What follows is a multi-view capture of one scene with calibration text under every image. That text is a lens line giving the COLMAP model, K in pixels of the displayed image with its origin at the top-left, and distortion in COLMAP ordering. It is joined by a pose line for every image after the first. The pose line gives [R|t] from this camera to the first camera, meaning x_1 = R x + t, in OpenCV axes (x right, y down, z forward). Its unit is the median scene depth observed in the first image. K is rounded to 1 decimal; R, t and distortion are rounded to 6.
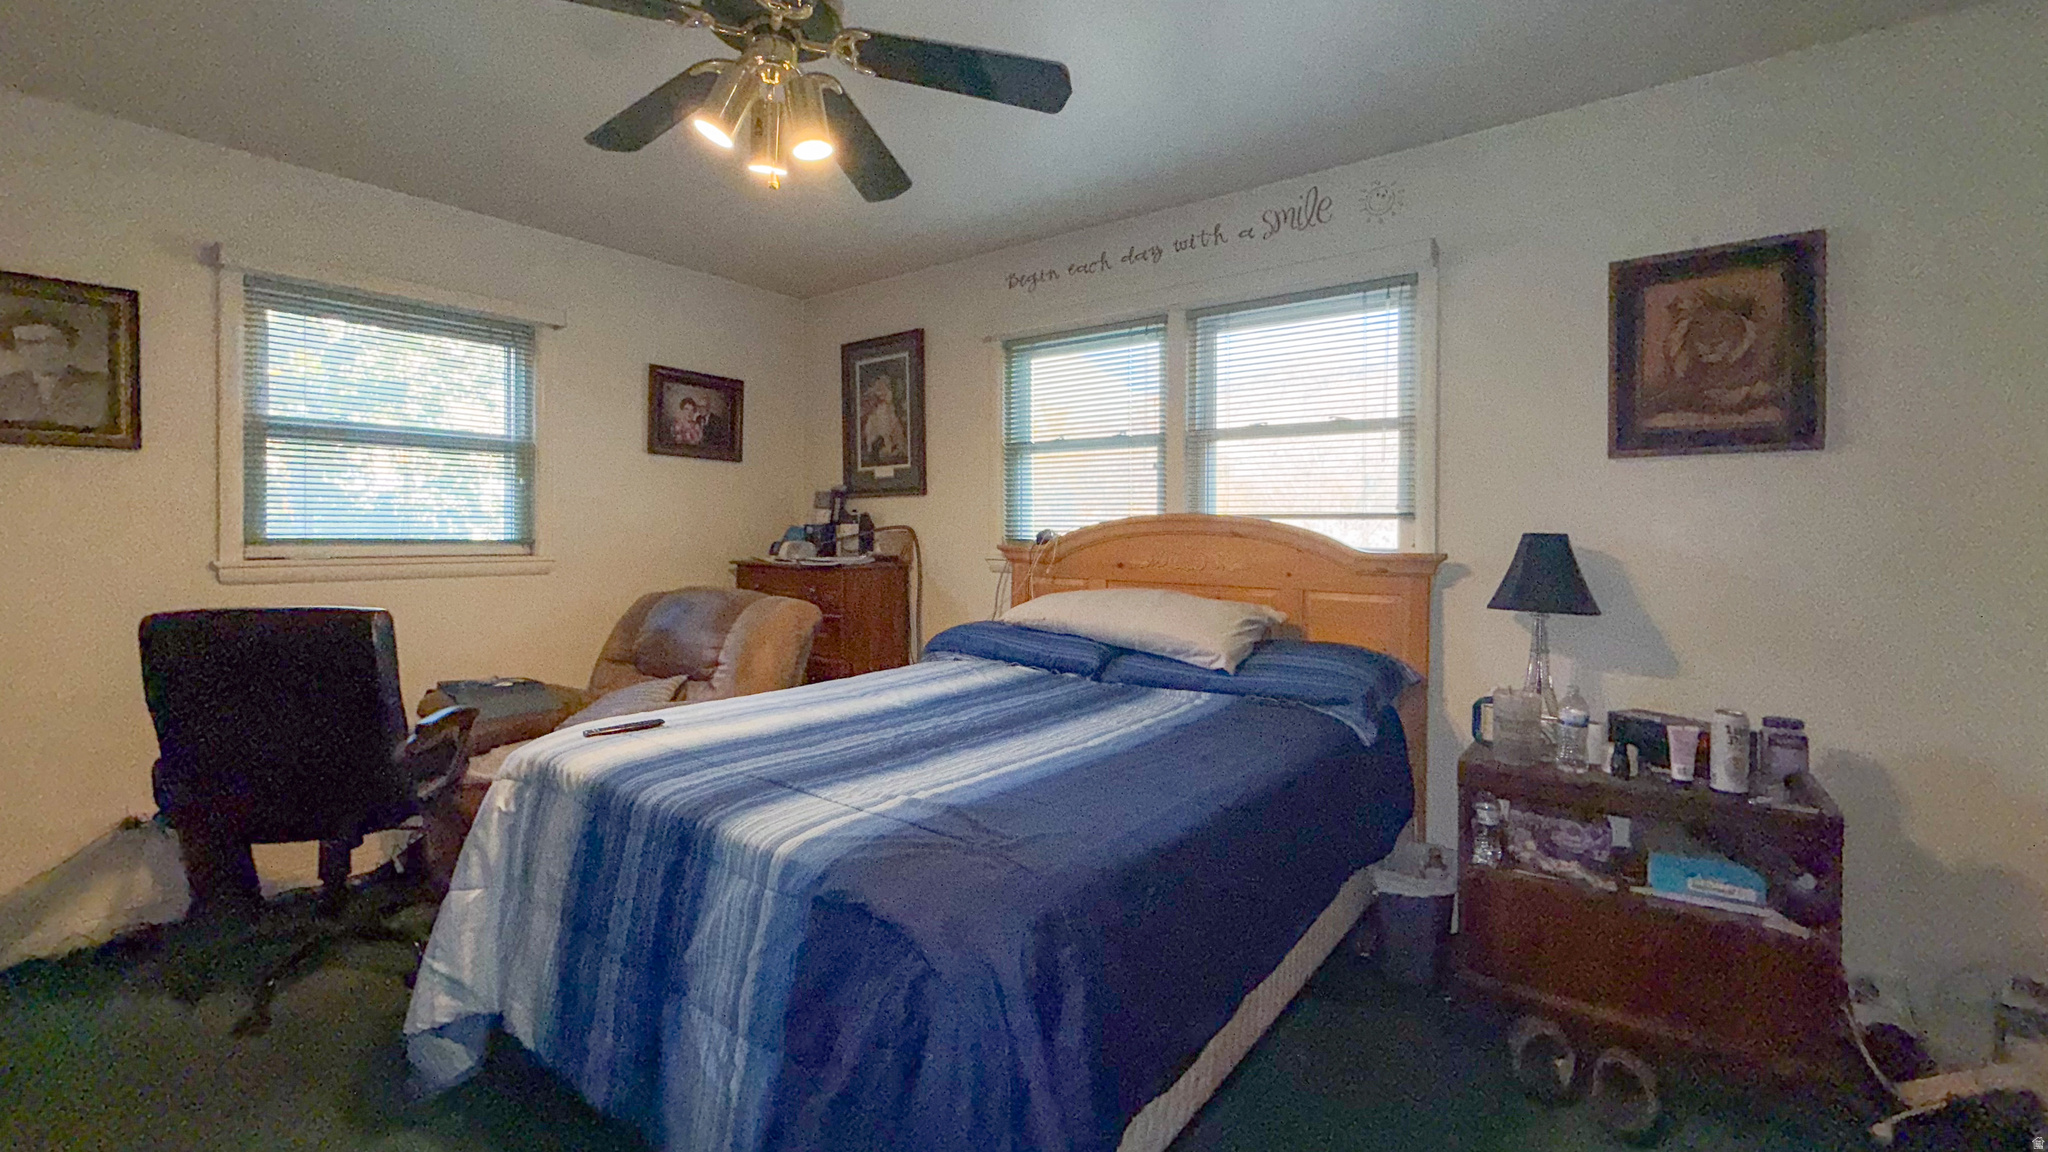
lens RADIAL K [[821.0, 0, 1024.0], [0, 821.0, 576.0], [0, 0, 1]] dist [-0.000931, -0.000171]
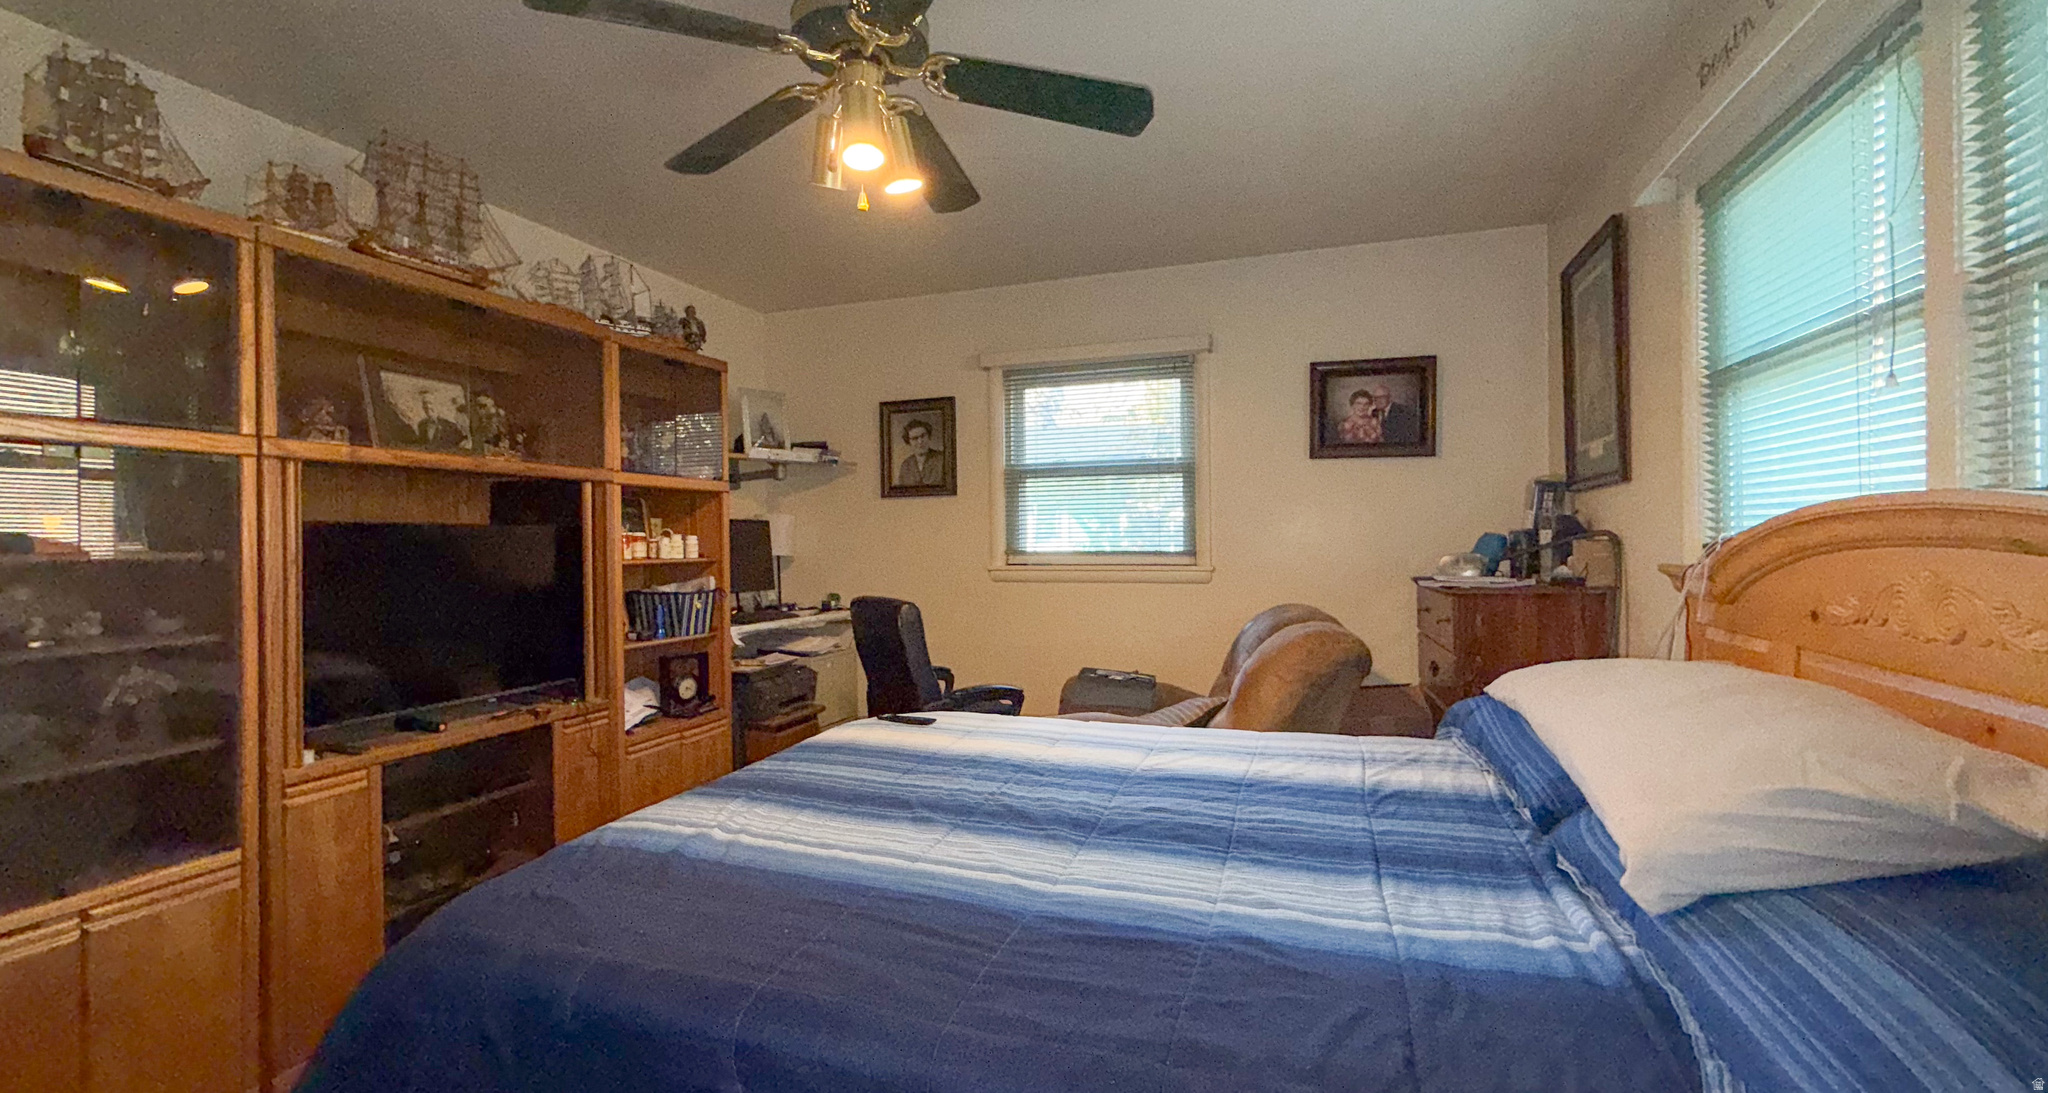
lens RADIAL K [[854.8, 0, 1024.0], [0, 854.8, 546.5], [0, 0, 1]] dist [-0.001321, -0.000081]
pose [[0.350990, 0.000649, -0.936379, 0.380879], [-0.036792, 0.999237, -0.013098, -0.027501], [0.935656, 0.039049, 0.350746, 0.401313]]
